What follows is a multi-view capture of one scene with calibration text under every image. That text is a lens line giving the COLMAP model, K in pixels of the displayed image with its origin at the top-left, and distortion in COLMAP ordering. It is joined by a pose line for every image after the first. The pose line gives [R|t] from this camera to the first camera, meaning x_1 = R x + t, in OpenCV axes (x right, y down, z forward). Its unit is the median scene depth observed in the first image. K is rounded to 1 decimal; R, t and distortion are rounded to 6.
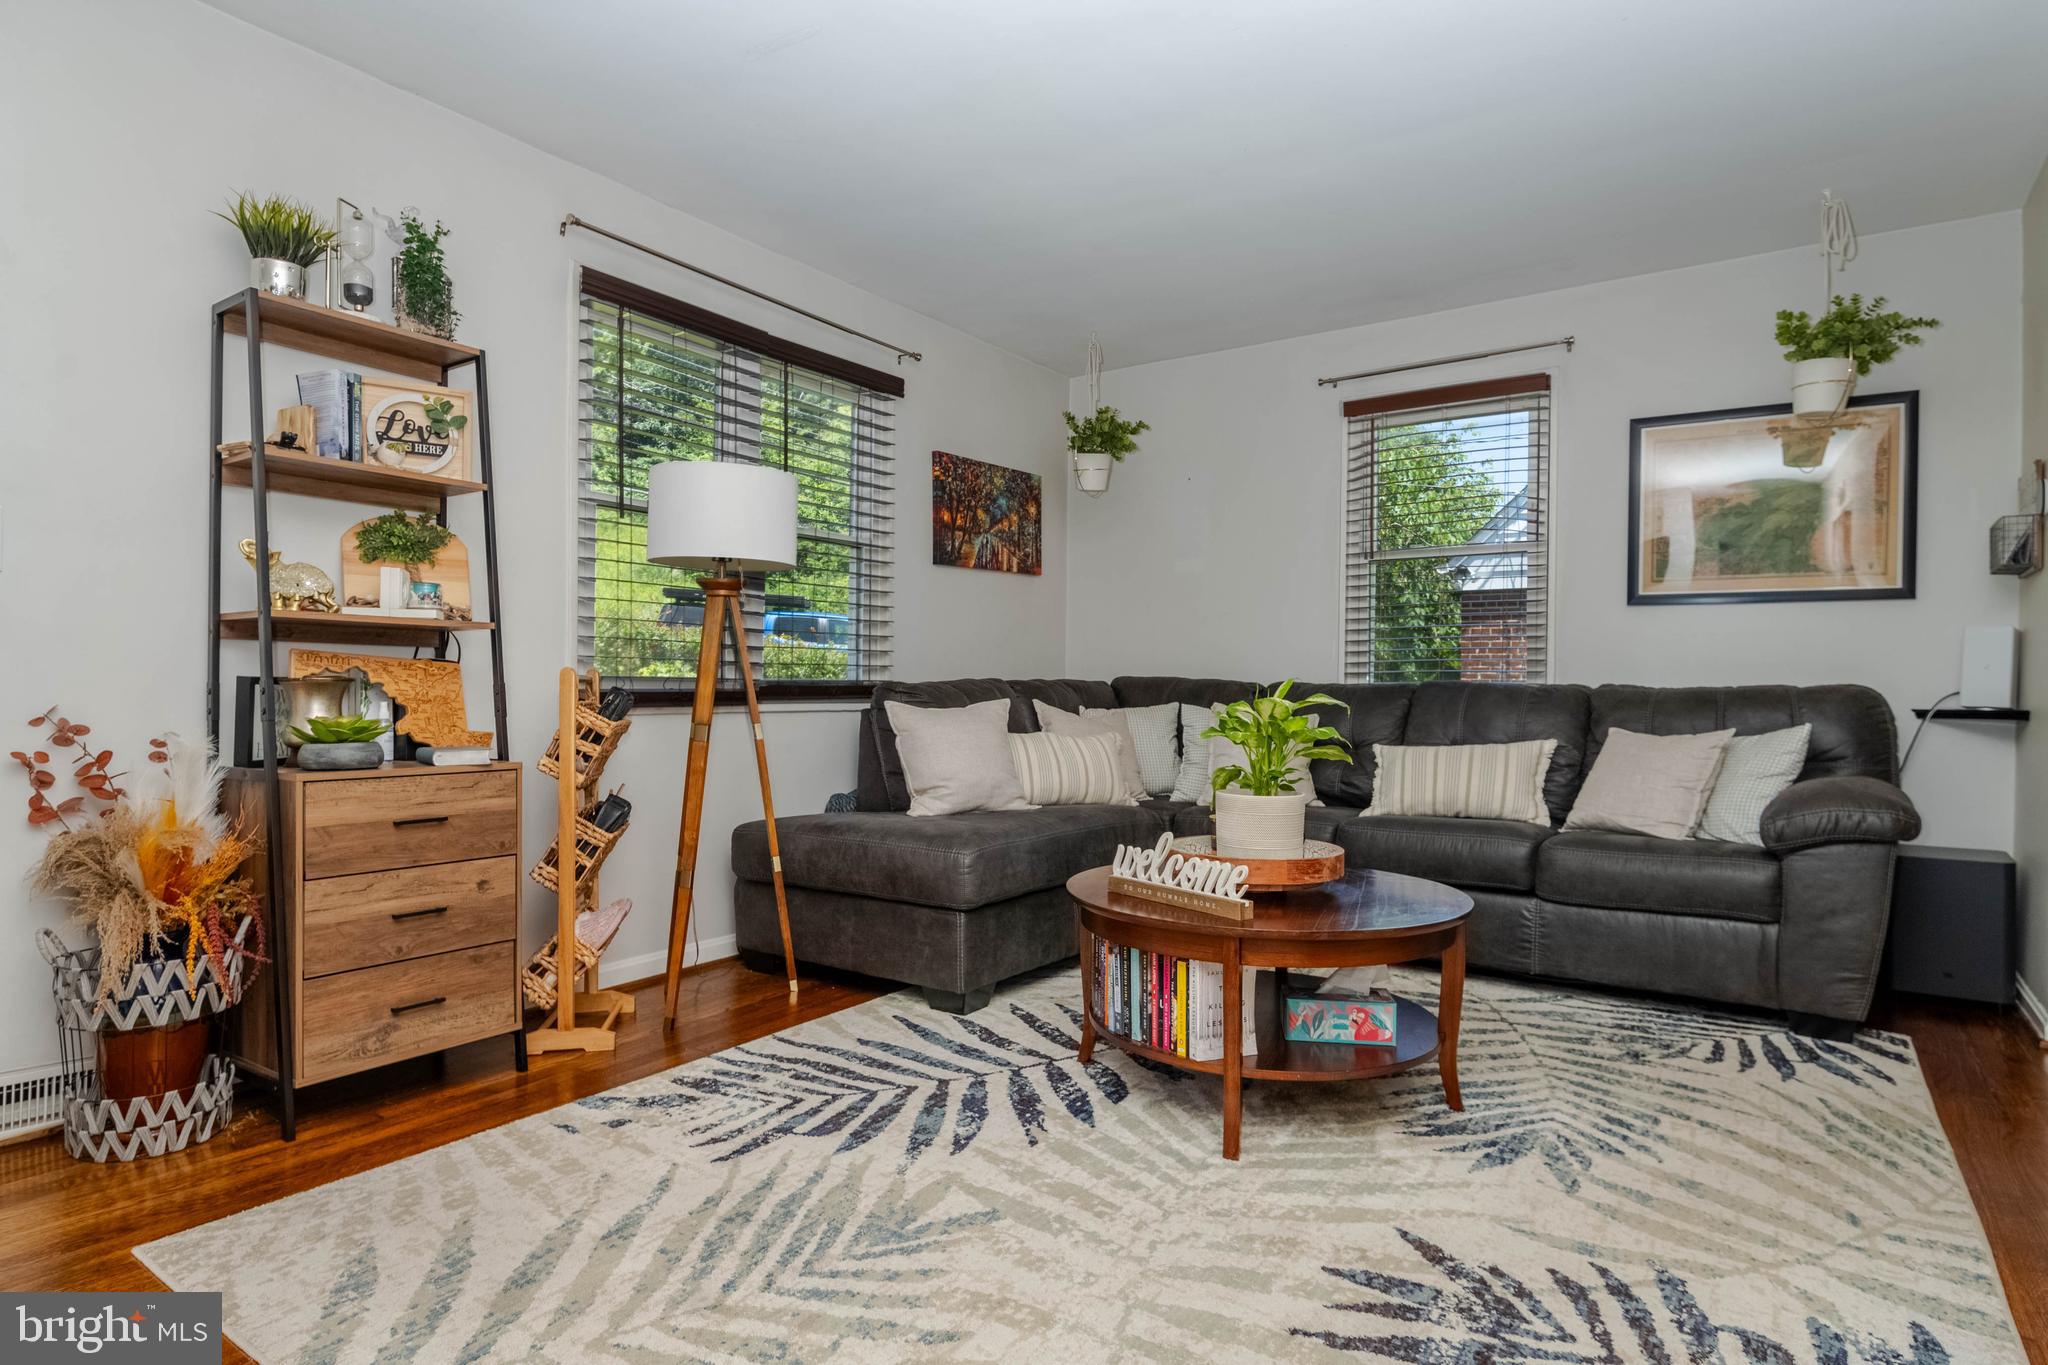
lens RADIAL K [[1106.8, 0, 1022.1], [0, 1106.8, 699.8], [0, 0, 1]] dist [-0.000795, -0.003149]
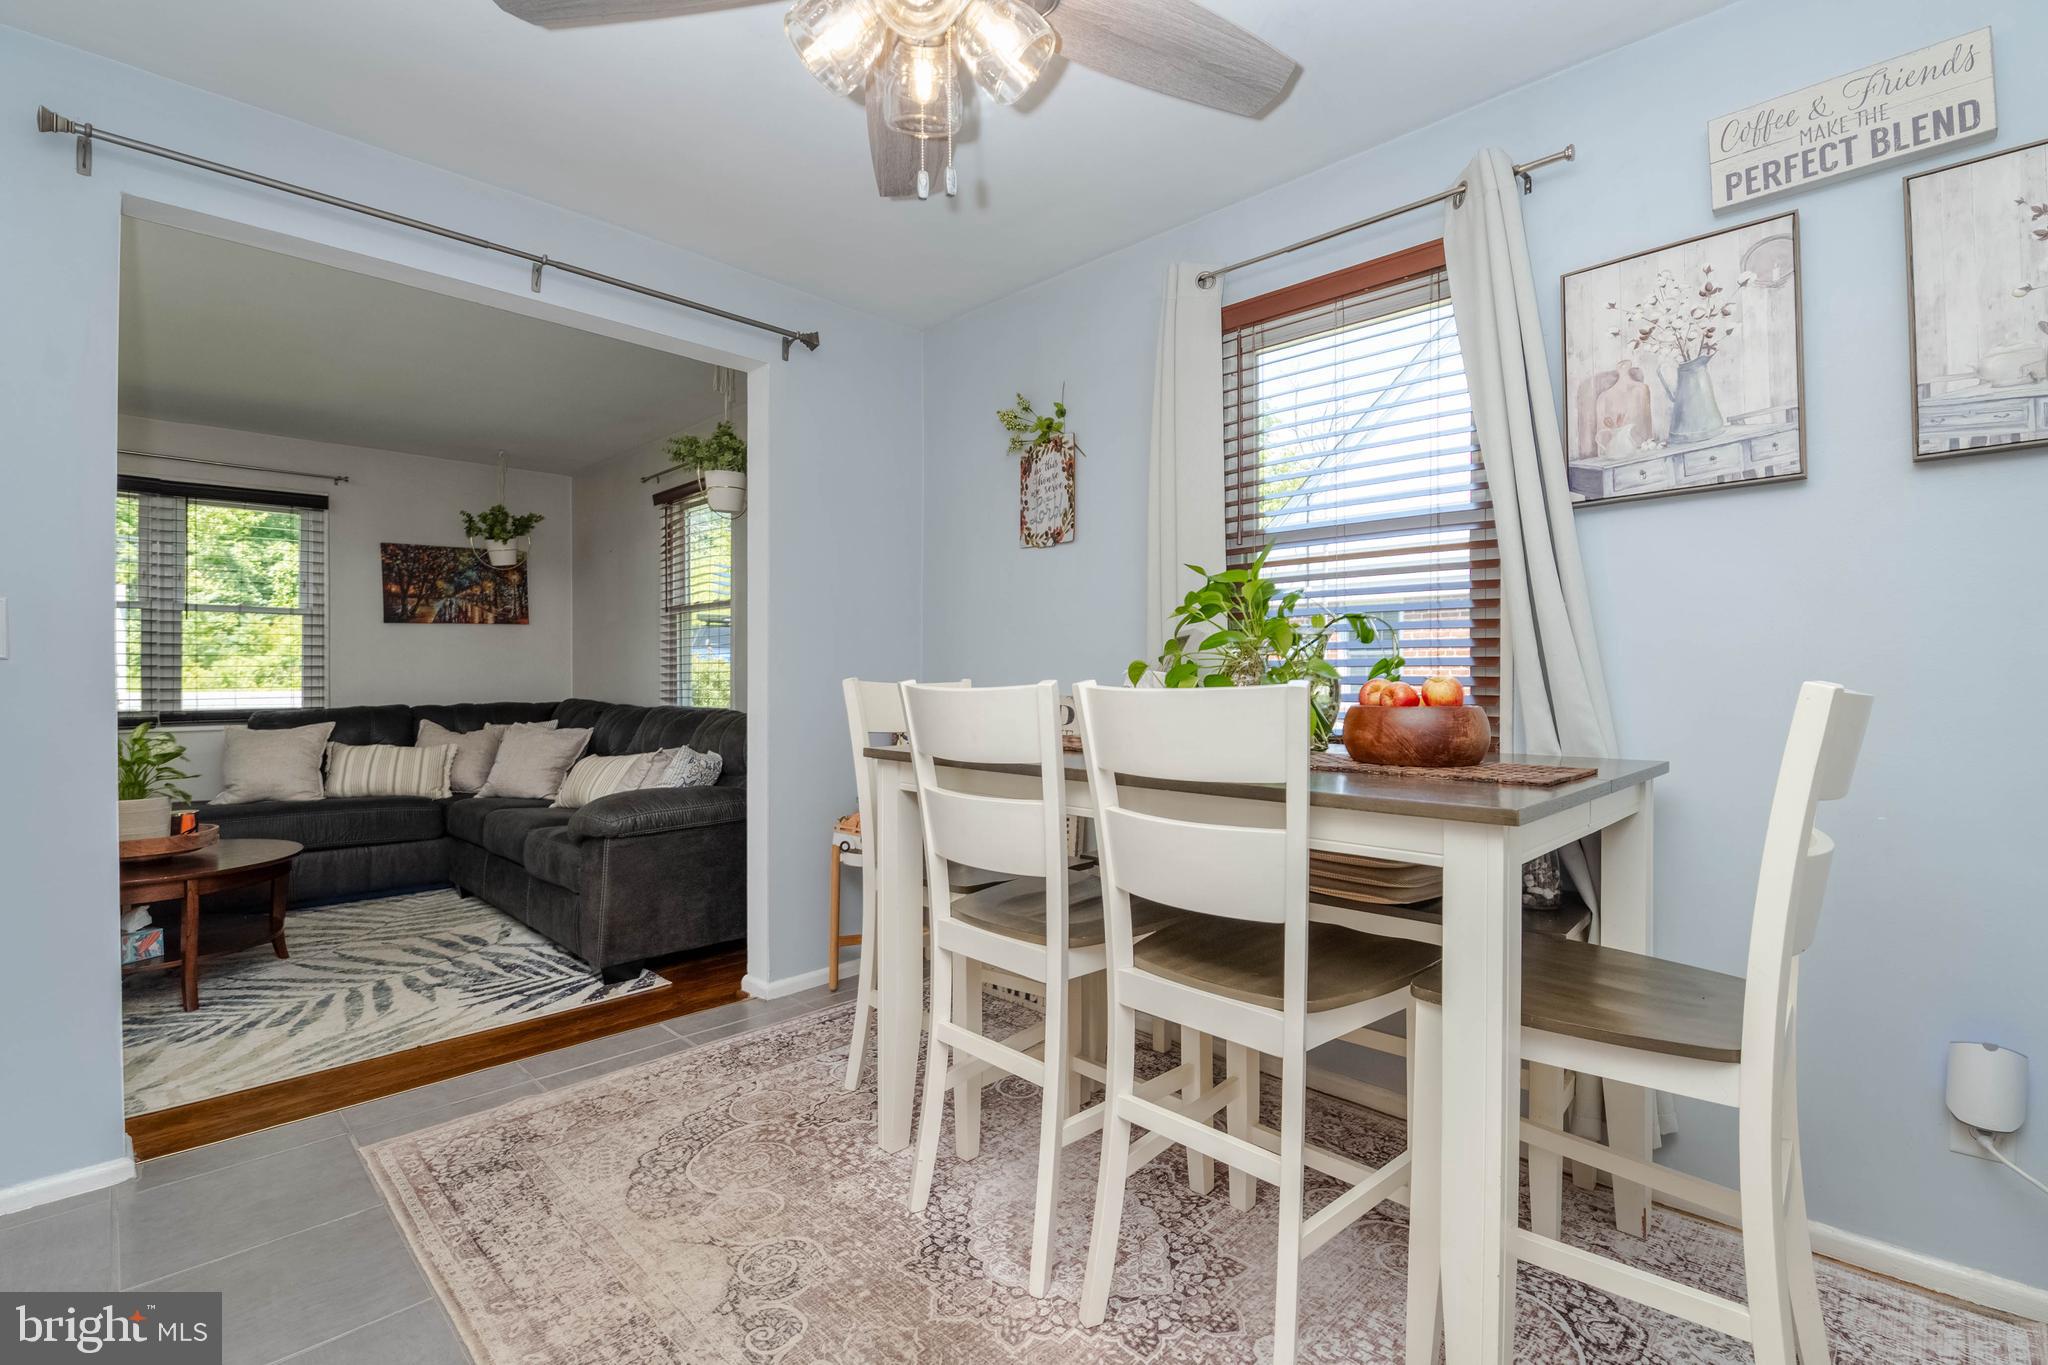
lens RADIAL K [[929.5, 0, 1027.9], [0, 929.5, 668.4], [0, 0, 1]] dist [-0.007643, -0.002441]
pose [[0.986382, -0.011438, -0.164071, 1.539552], [0.007936, 0.999727, -0.021988, -0.052100], [0.164278, 0.020386, 0.986203, -0.050233]]
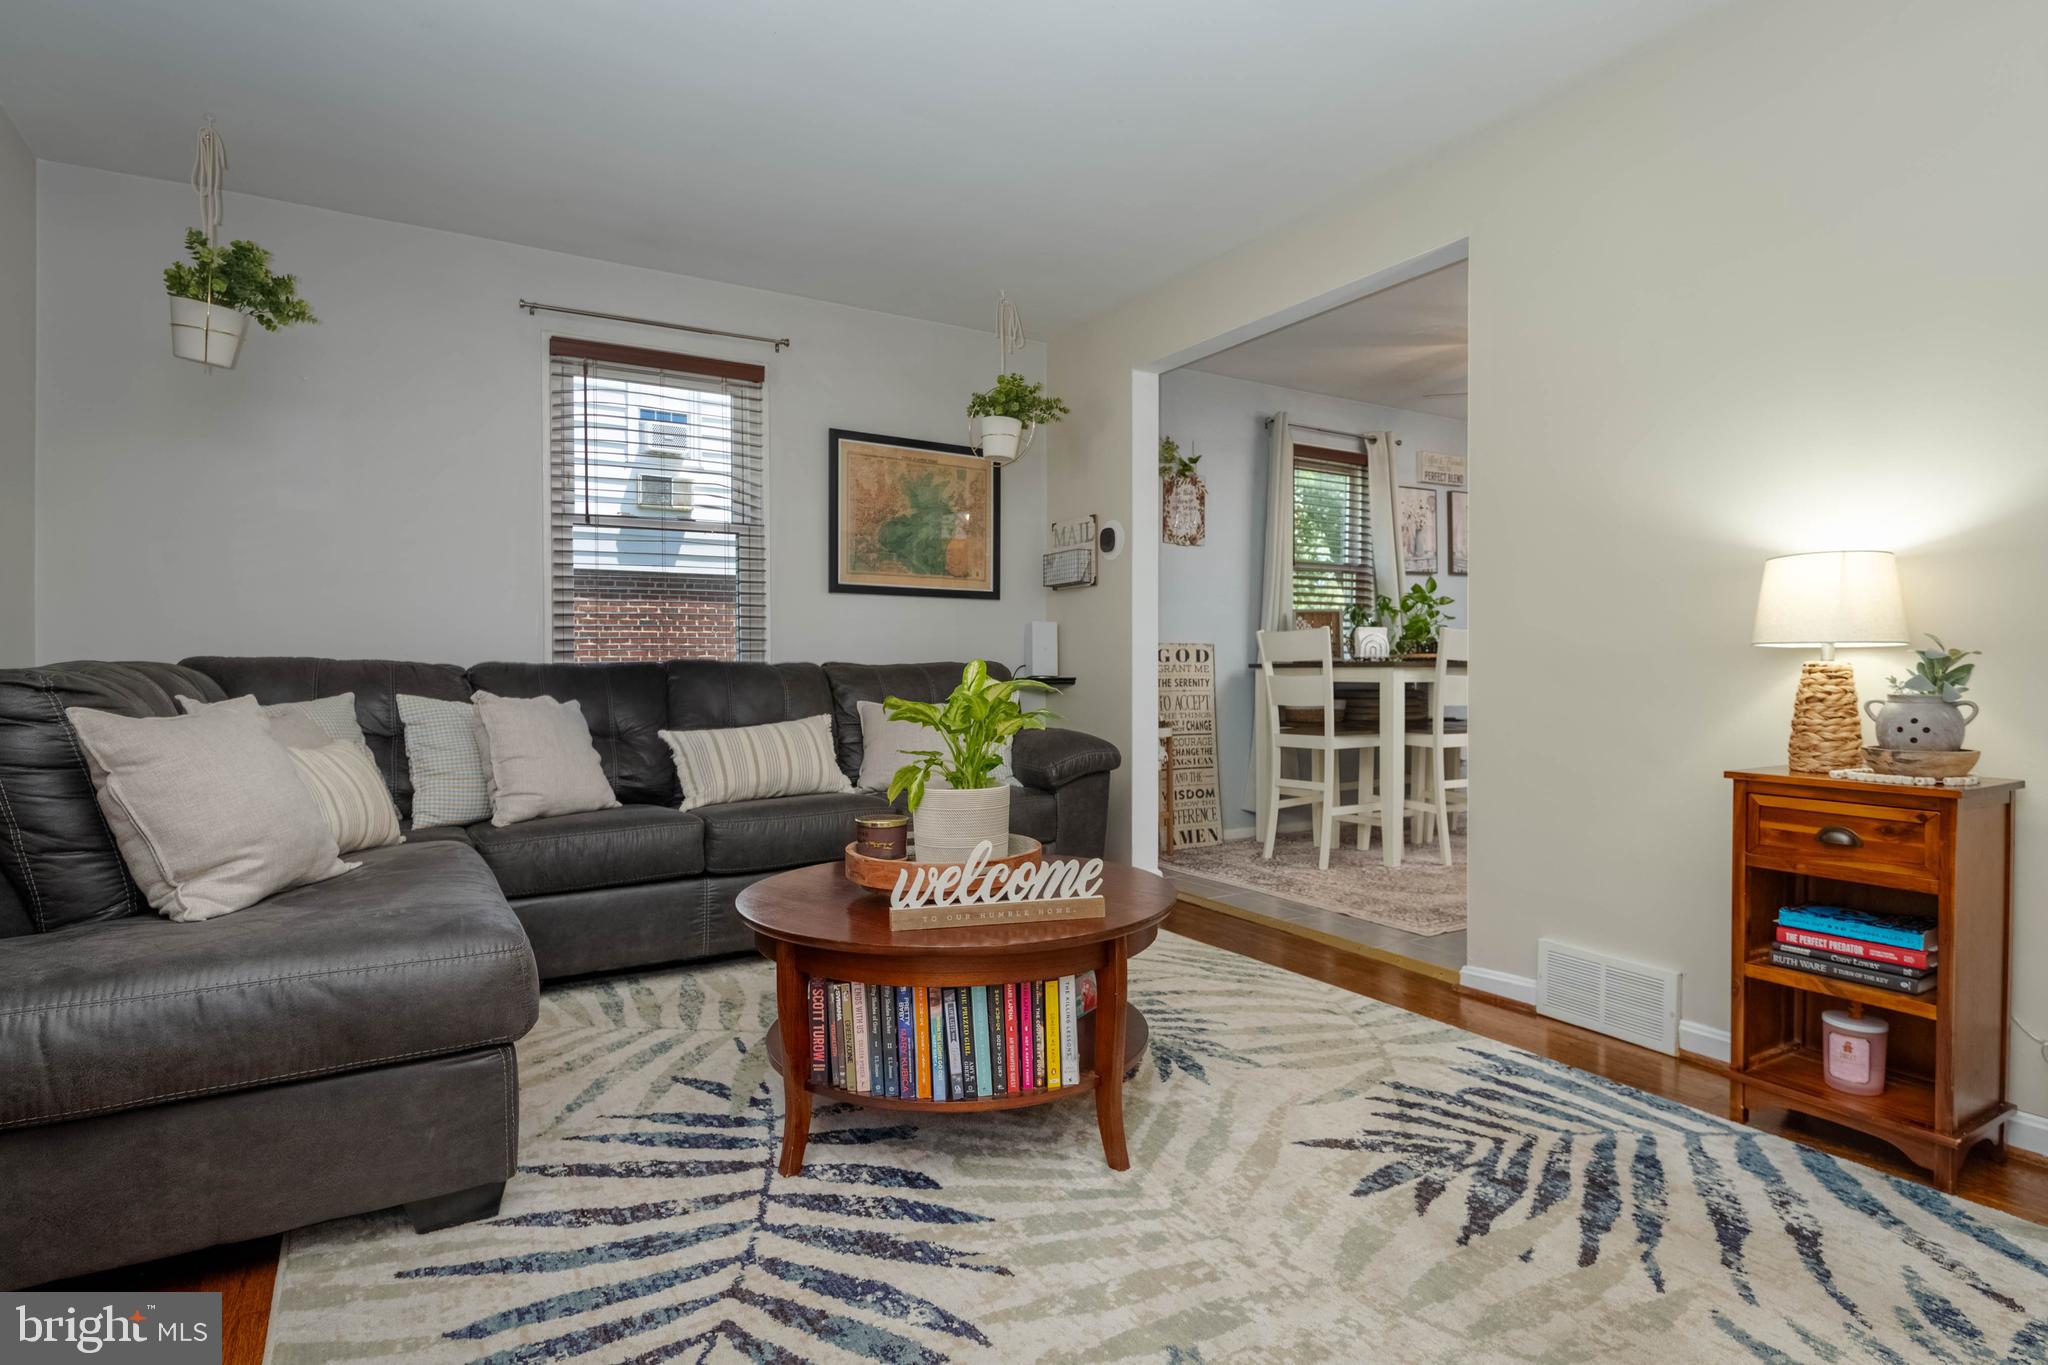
lens RADIAL K [[1044.5, 0, 1031.5], [0, 1044.5, 675.2], [0, 0, 1]] dist [-0.001694, -0.001356]
pose [[0.398696, -0.019669, 0.916872, -0.519241], [0.016734, 0.999760, 0.014170, -0.017762], [-0.916930, 0.009693, 0.398929, 0.563753]]
